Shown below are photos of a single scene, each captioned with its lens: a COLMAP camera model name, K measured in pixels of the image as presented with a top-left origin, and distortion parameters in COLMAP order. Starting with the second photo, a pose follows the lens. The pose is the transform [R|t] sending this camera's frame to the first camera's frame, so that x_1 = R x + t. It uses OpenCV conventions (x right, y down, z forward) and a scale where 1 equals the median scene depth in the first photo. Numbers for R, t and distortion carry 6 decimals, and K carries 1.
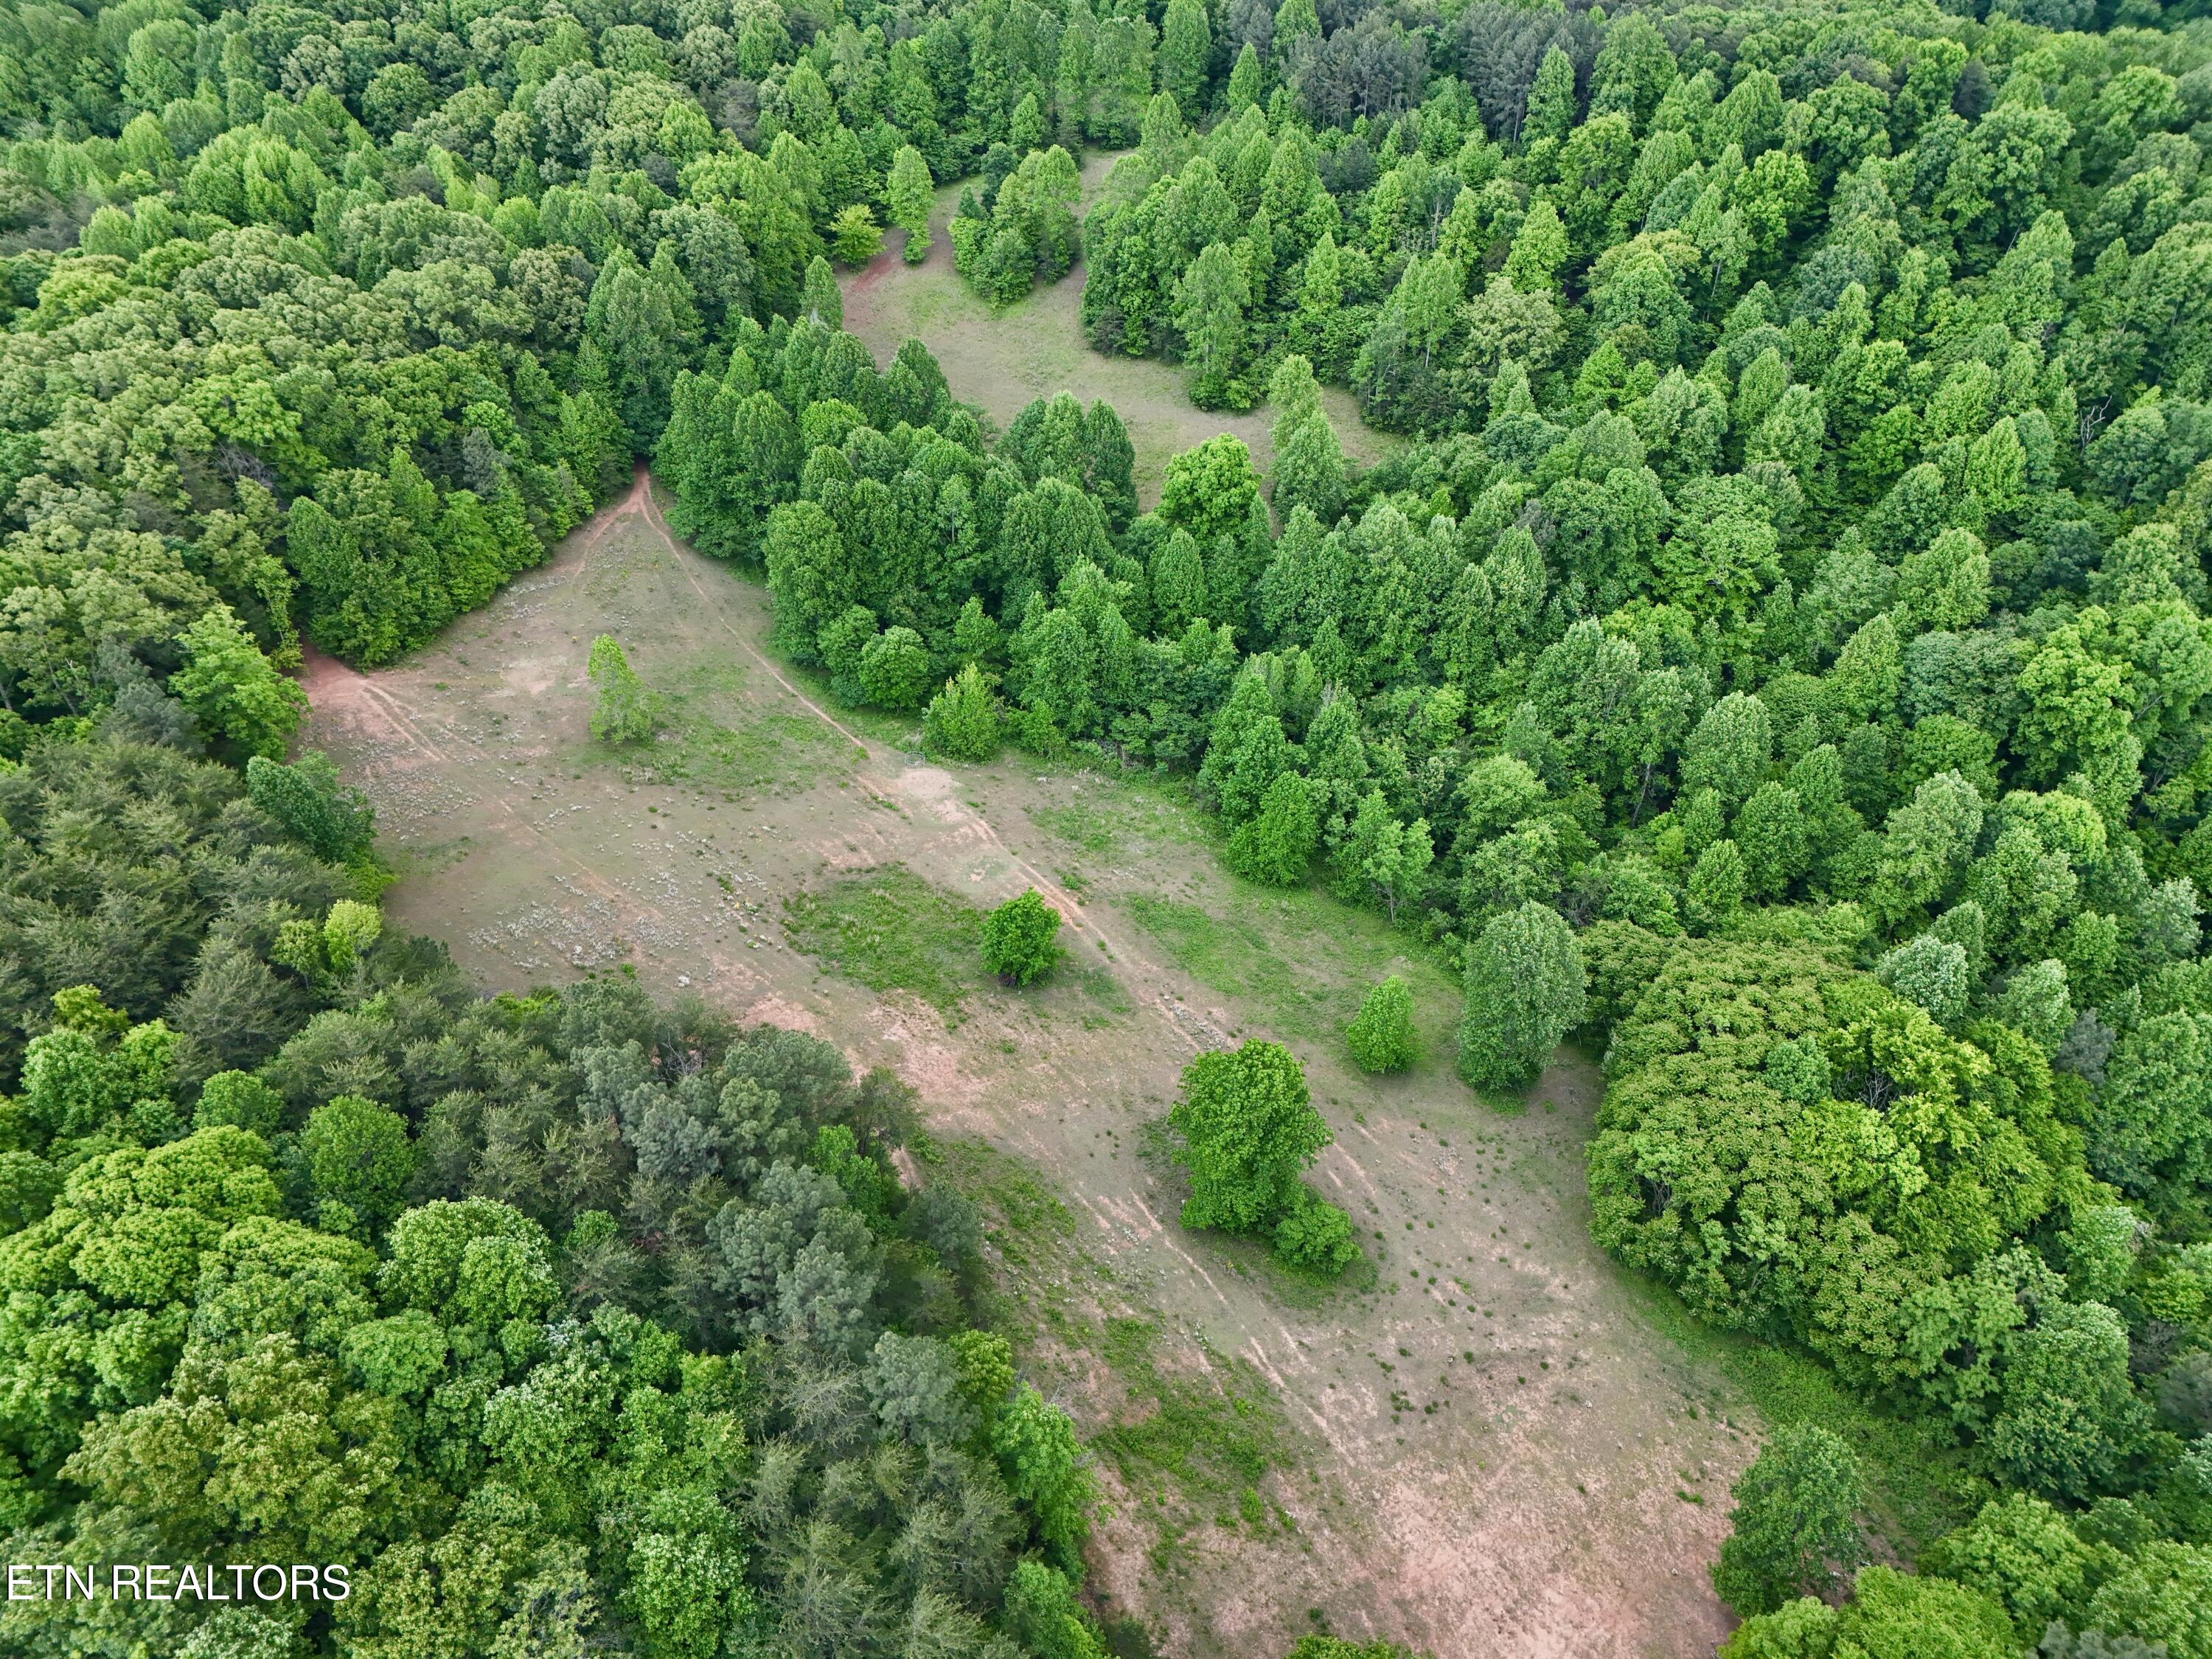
lens RADIAL K [[1621.2, 0, 1102.8], [0, 1621.2, 820.9], [0, 0, 1]] dist [0.065888, -0.052617]
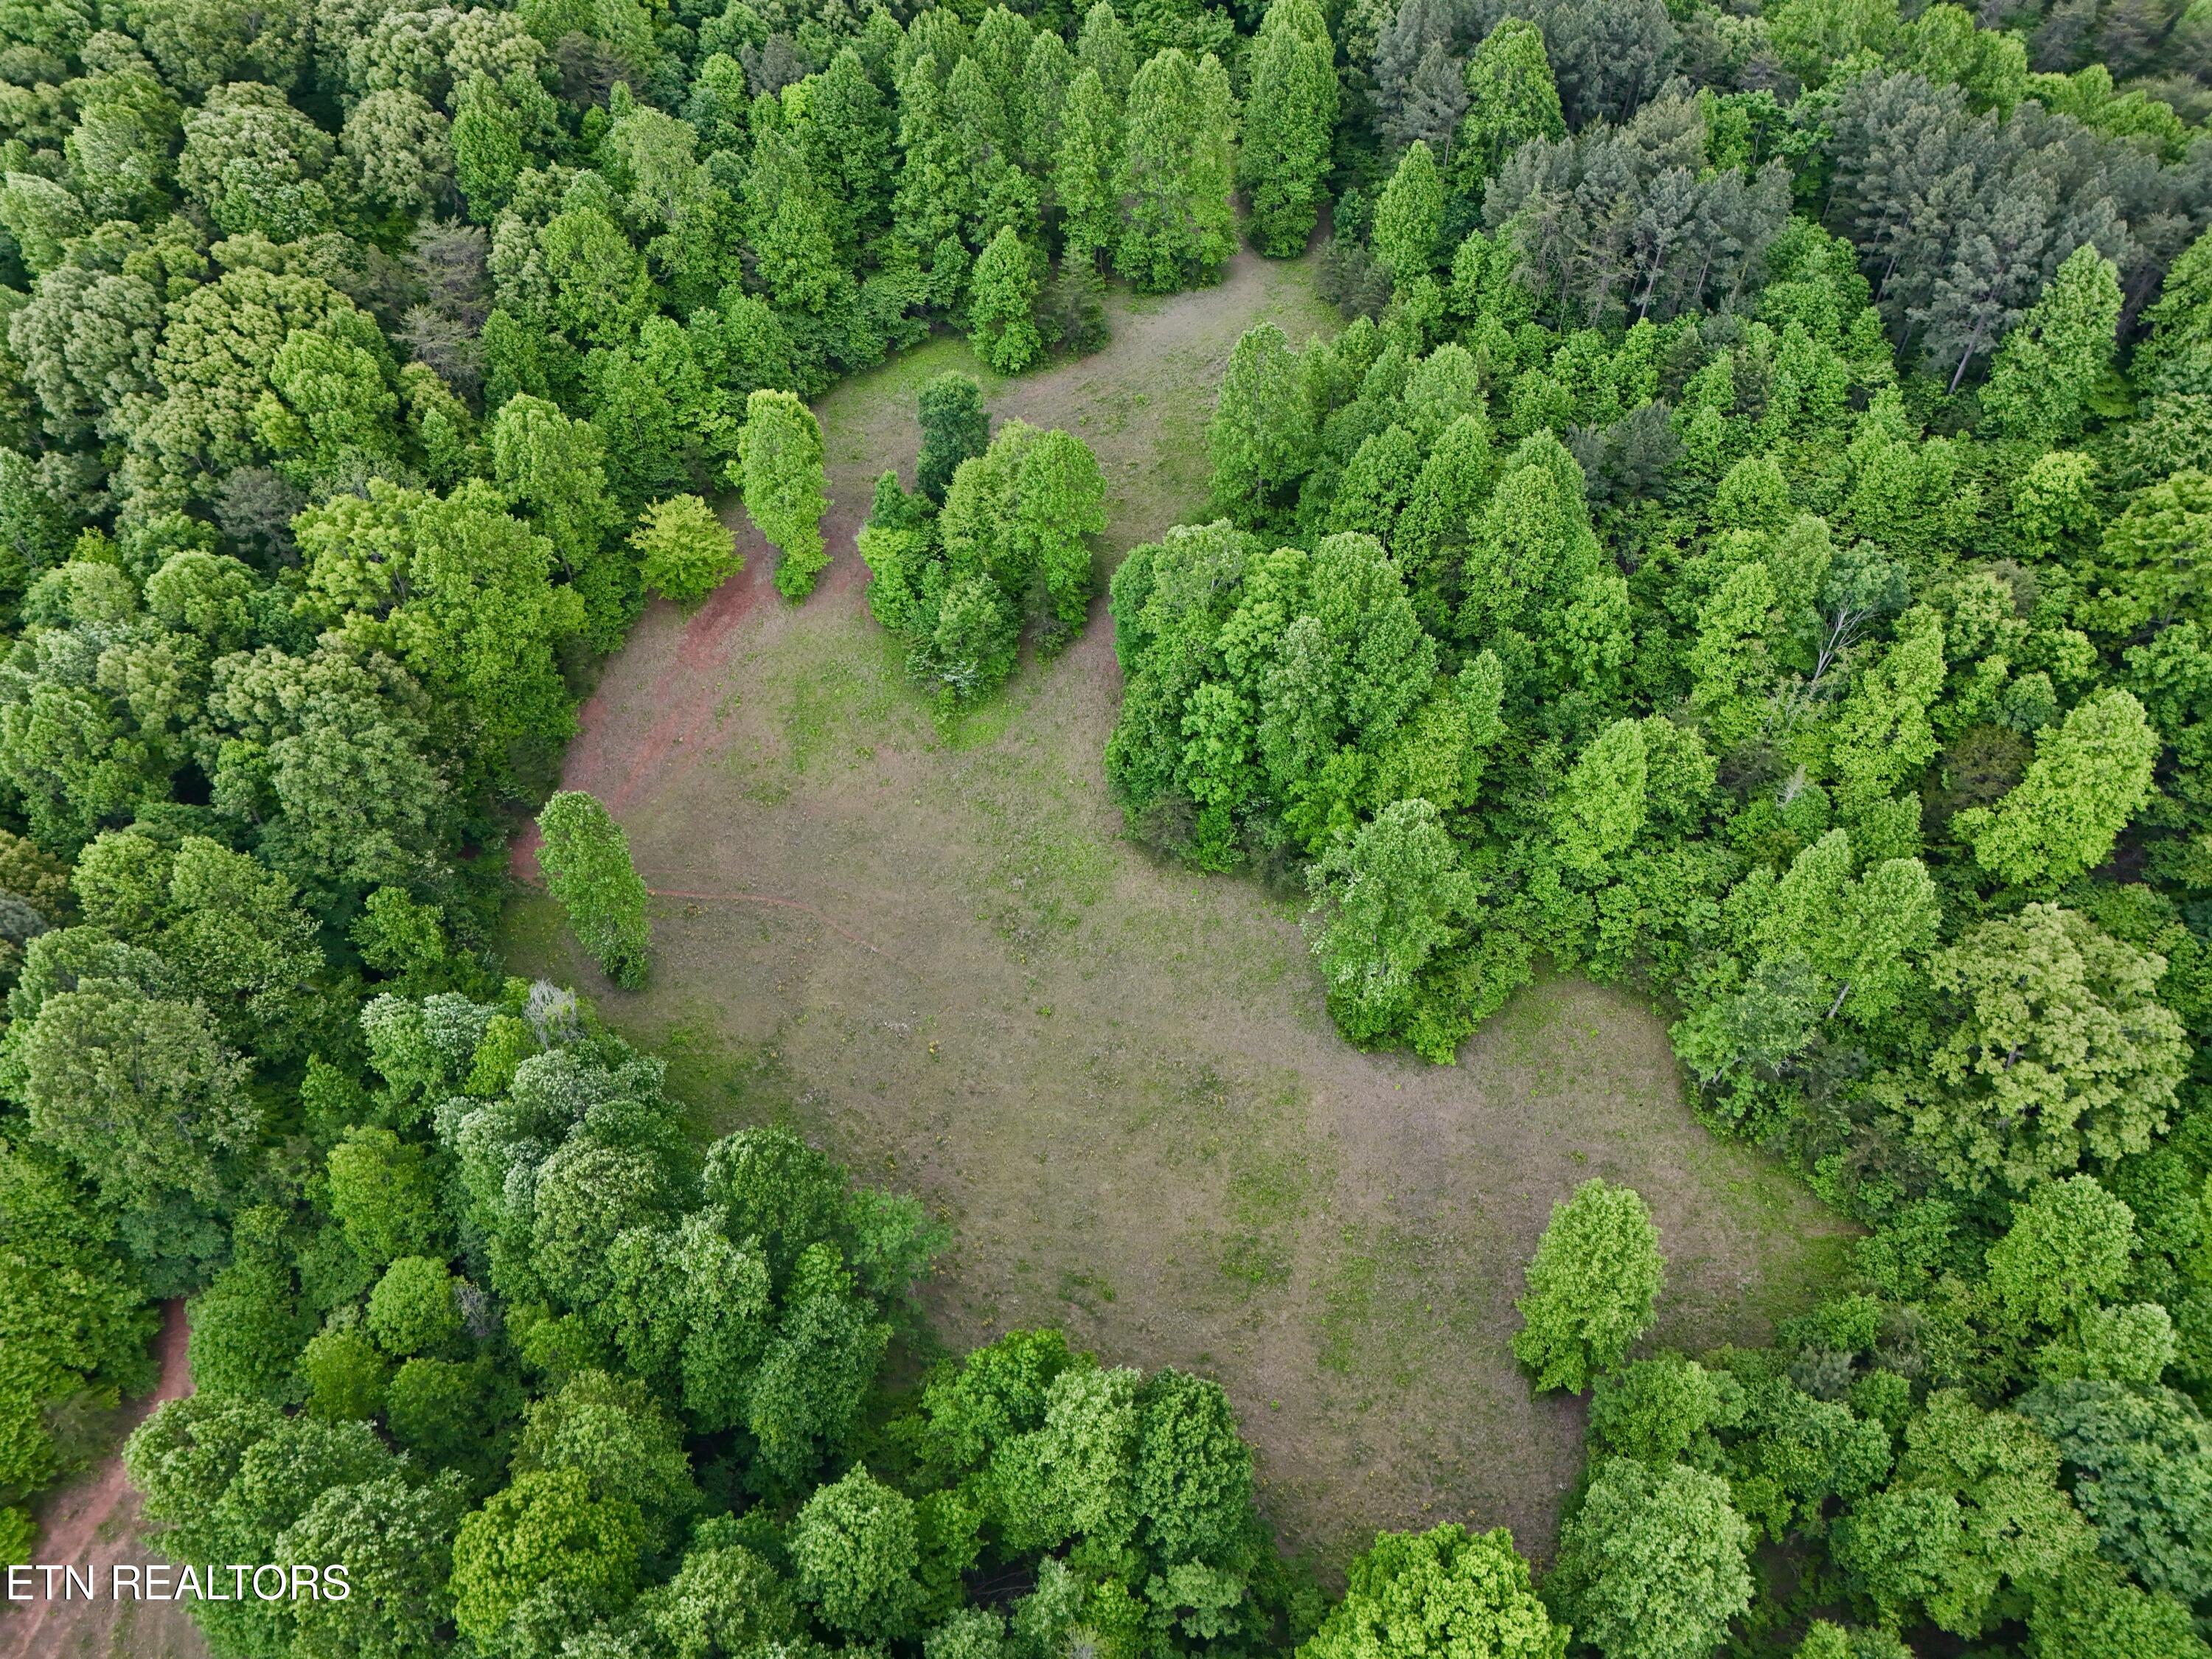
lens RADIAL K [[1621.2, 0, 1107.3], [0, 1621.2, 837.7], [0, 0, 1]] dist [0.065888, -0.052617]
pose [[0.999973, -0.001960, 0.007058, -0.016423], [0.000716, 0.985079, 0.172100, -0.352899], [-0.007290, -0.172090, 0.985054, 0.454231]]
